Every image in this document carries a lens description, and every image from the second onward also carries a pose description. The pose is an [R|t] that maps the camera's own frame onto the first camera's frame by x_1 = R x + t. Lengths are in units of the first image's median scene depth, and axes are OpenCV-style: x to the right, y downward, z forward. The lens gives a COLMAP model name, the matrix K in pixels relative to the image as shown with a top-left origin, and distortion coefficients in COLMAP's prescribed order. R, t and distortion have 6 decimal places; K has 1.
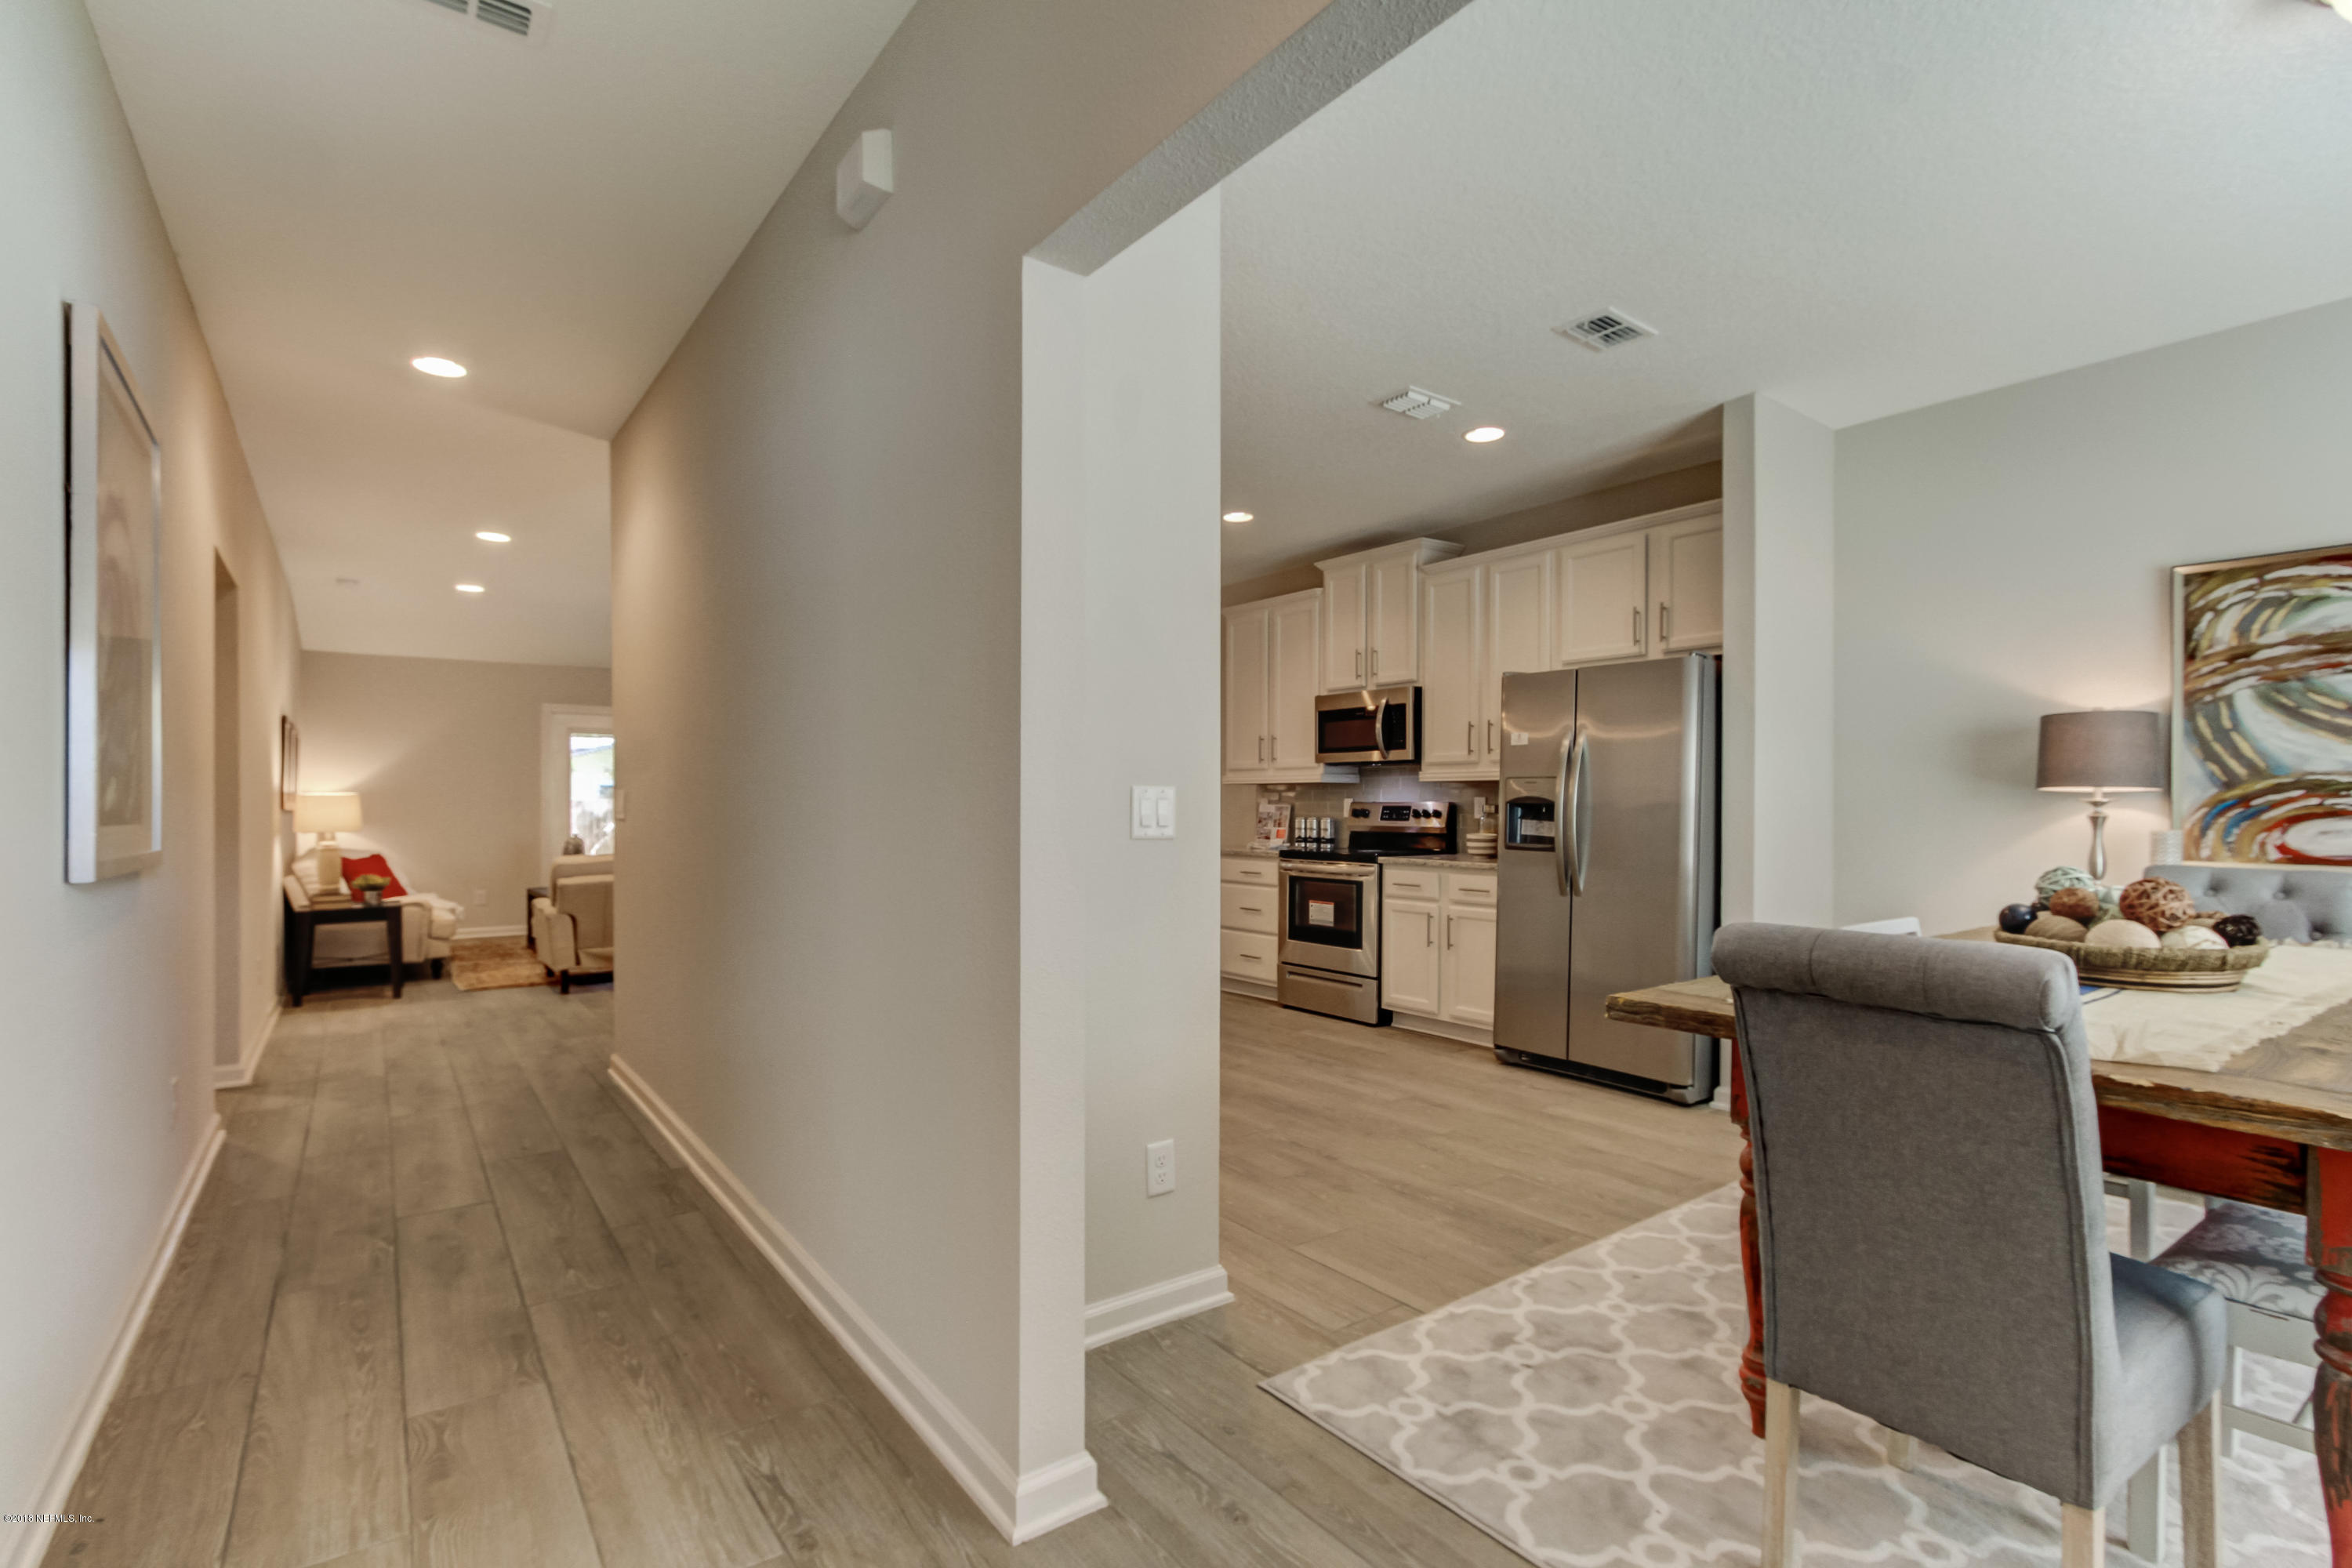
lens RADIAL K [[1090.7, 0, 1177.0], [0, 1090.7, 808.0], [0, 0, 1]] dist [-0.009330, 0.005252]
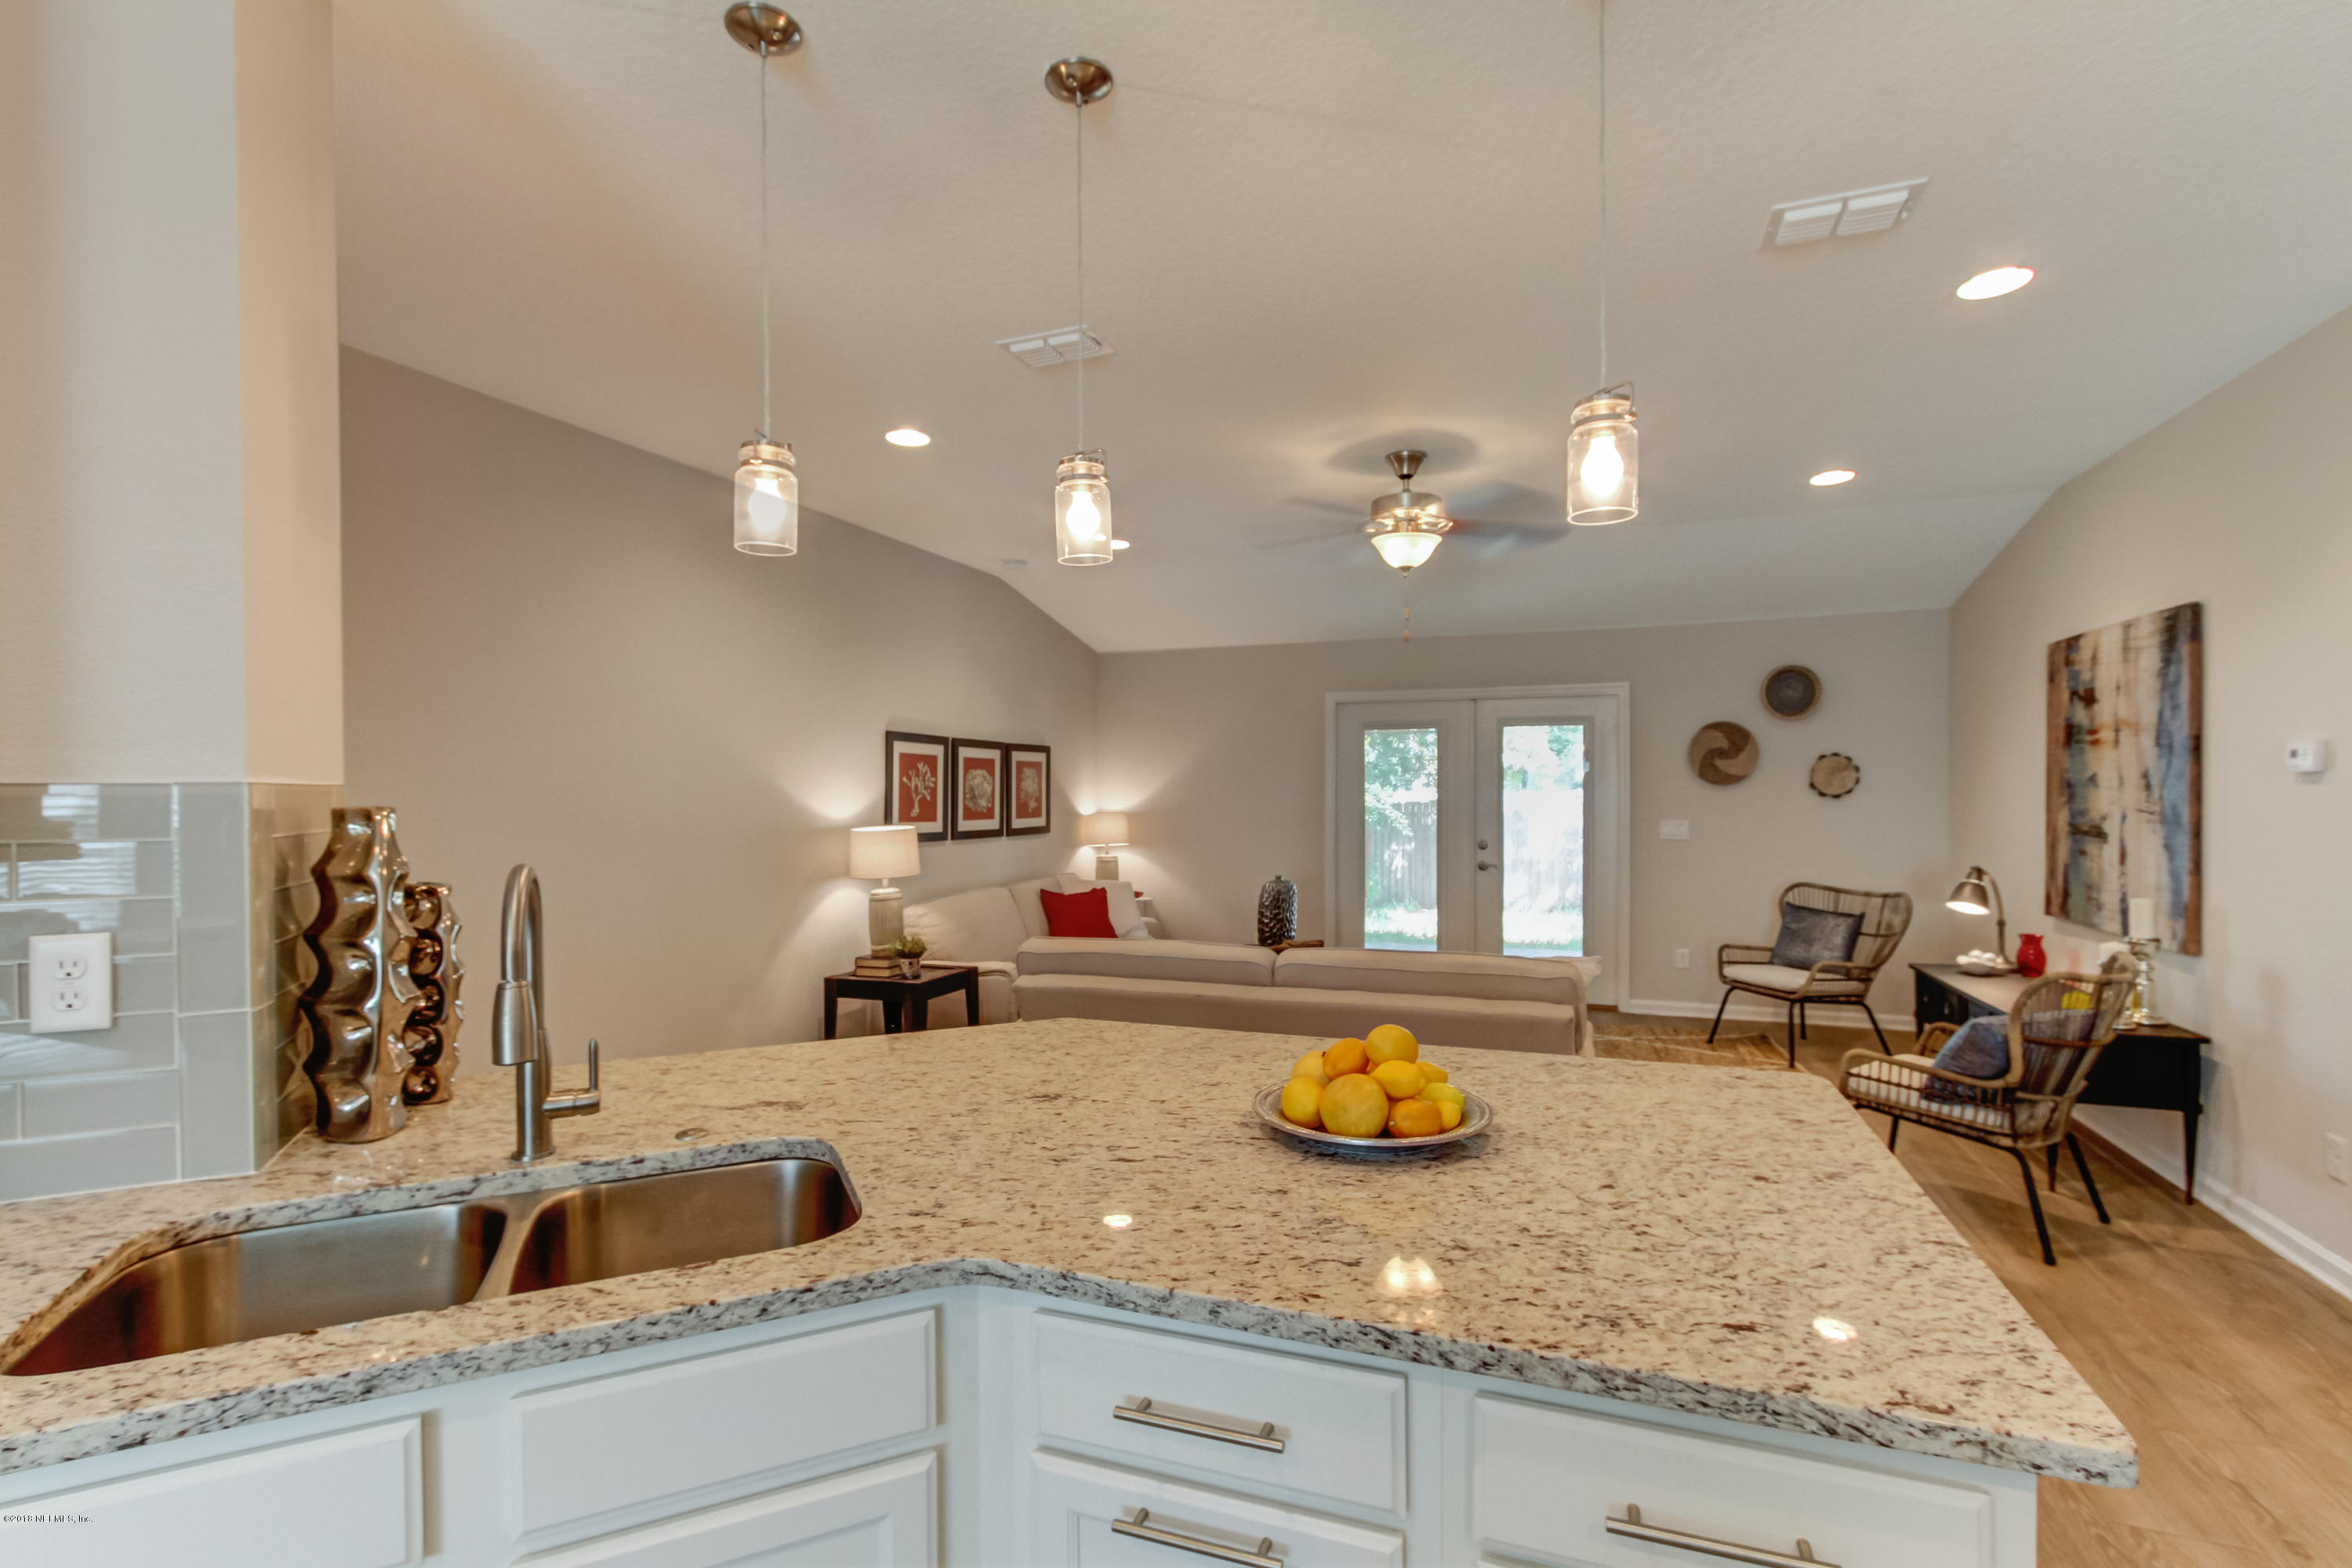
lens RADIAL K [[1090.7, 0, 1160.4], [0, 1090.7, 801.2], [0, 0, 1]] dist [-0.009330, 0.005252]
pose [[0.538965, 0.004871, -0.842314, -0.011723], [0.001488, 0.999976, 0.006734, -0.065895], [0.842327, -0.004883, 0.538945, 1.310922]]
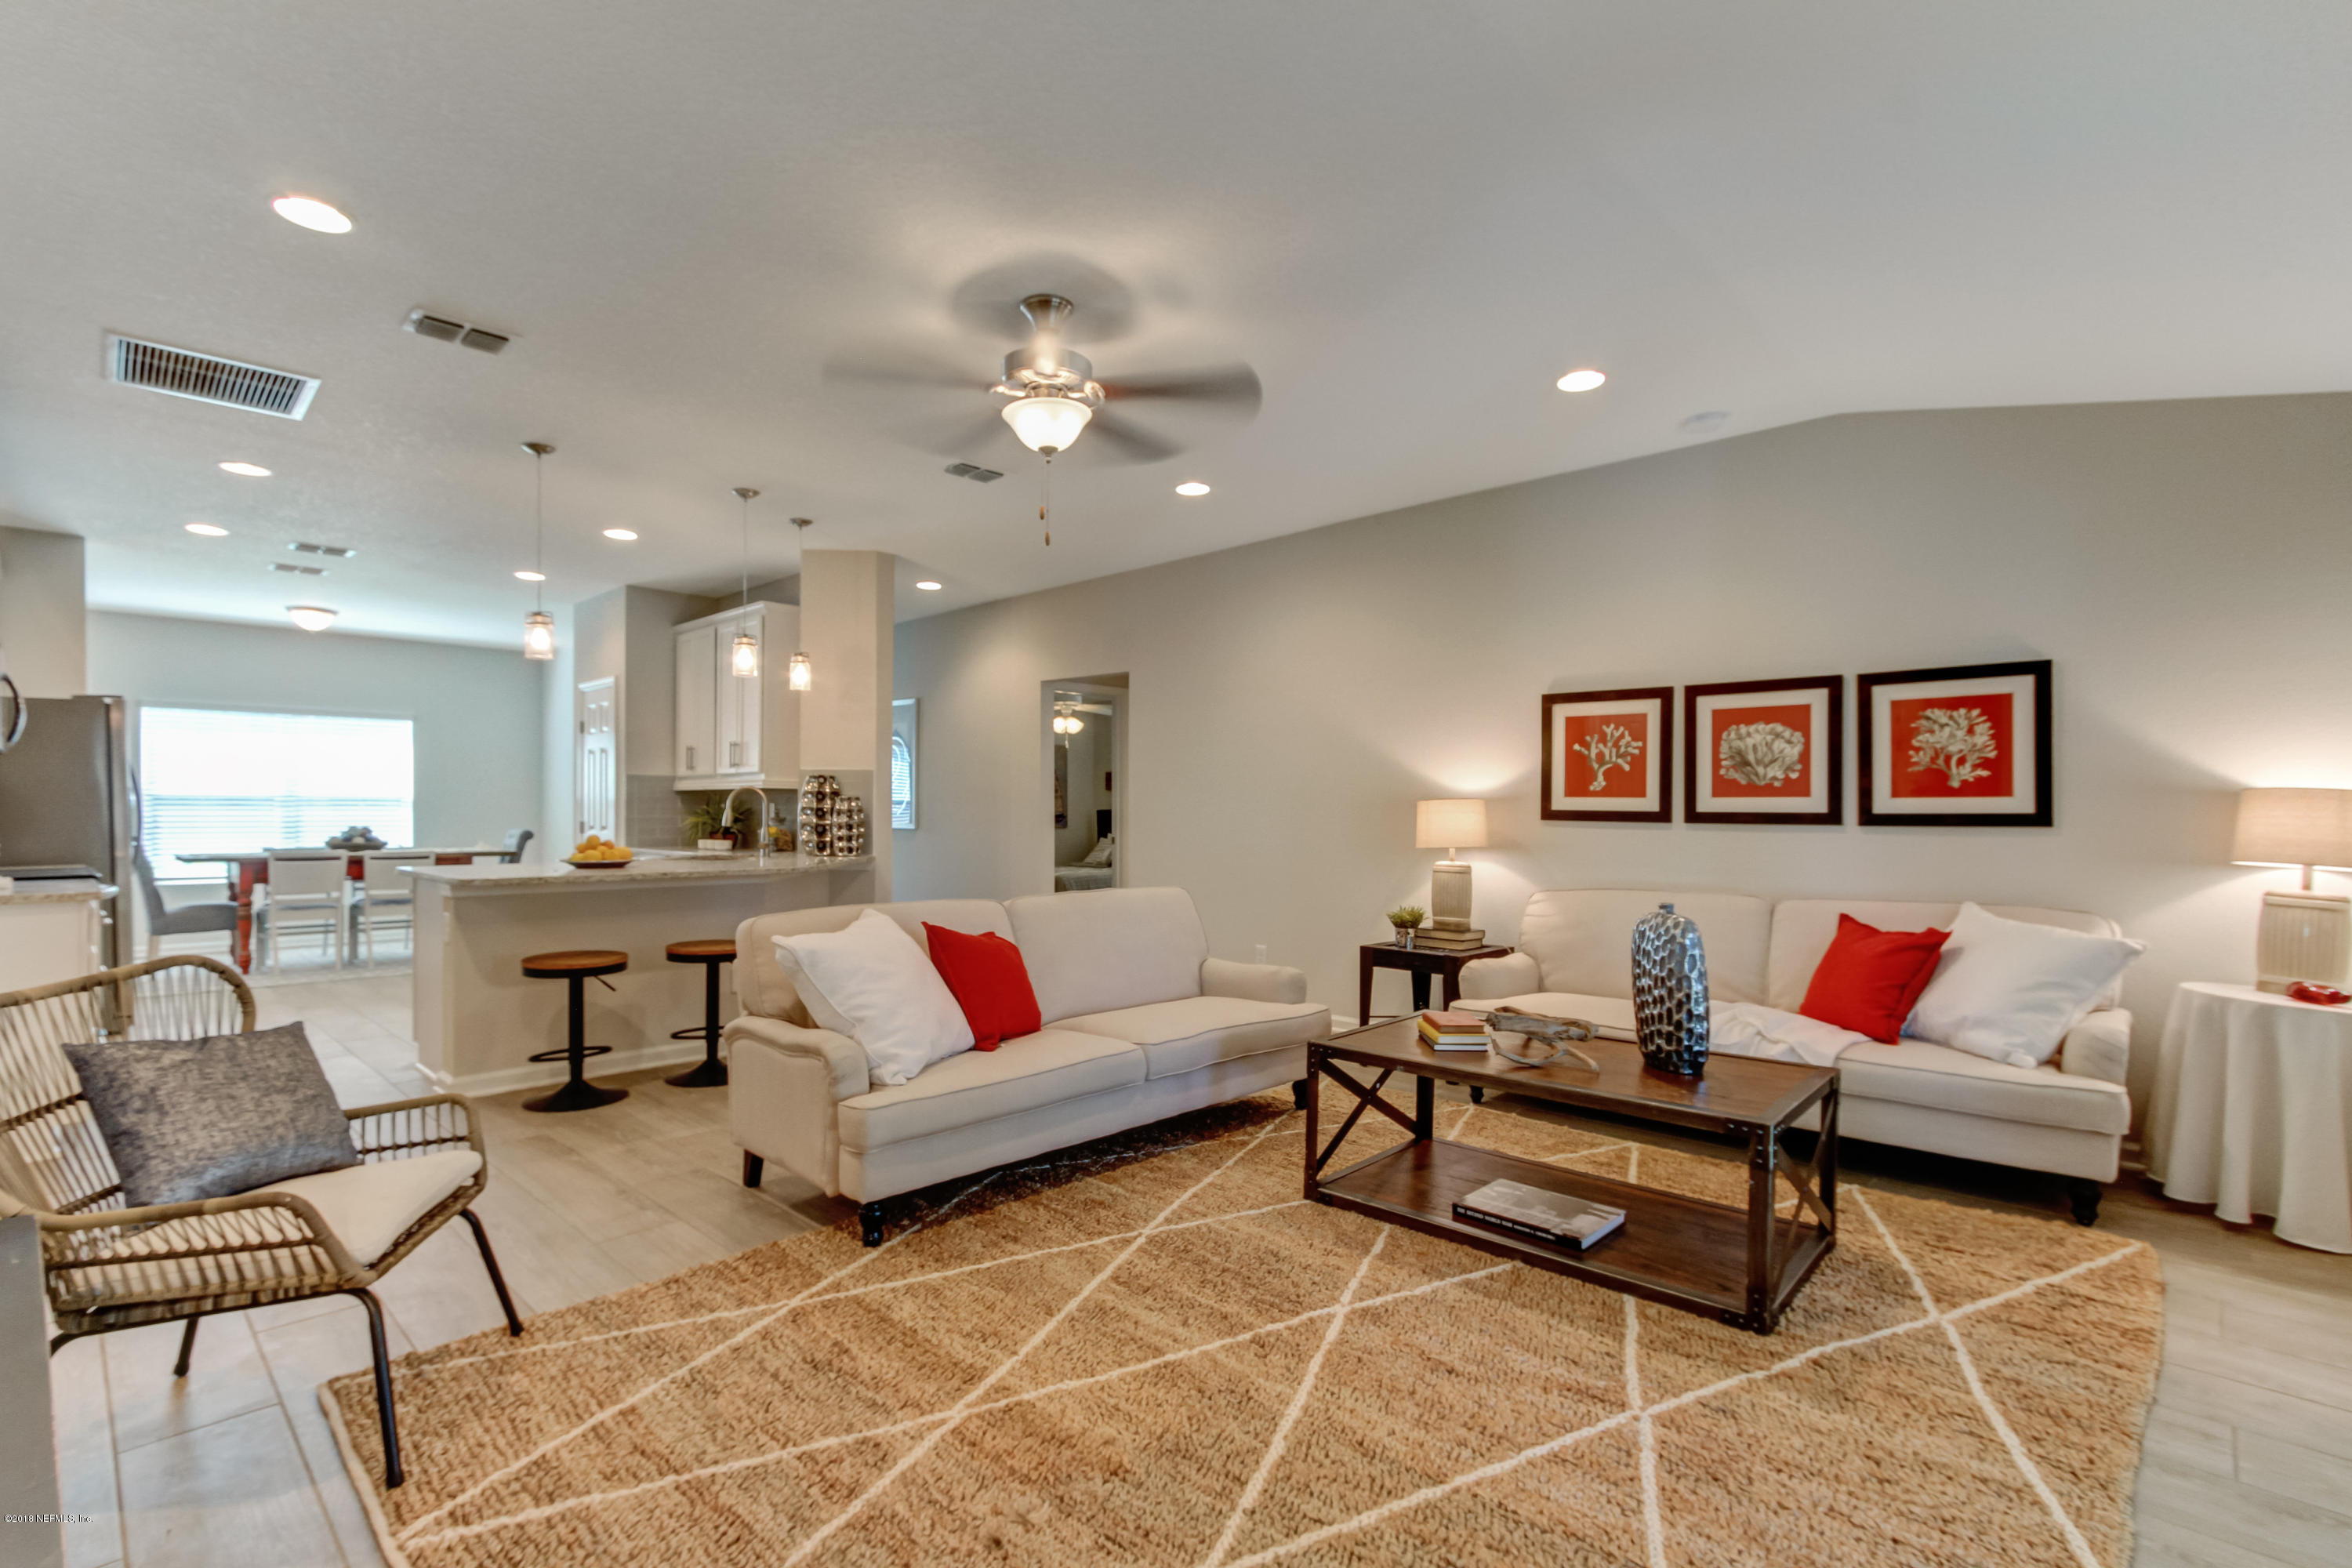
lens RADIAL K [[1090.7, 0, 1197.7], [0, 1090.7, 824.4], [0, 0, 1]] dist [-0.009330, 0.005252]
pose [[-0.983682, 0.002504, -0.179899, -0.819260], [-0.000978, 0.999814, 0.019261, -0.016971], [0.179914, 0.019122, -0.983496, 3.080352]]
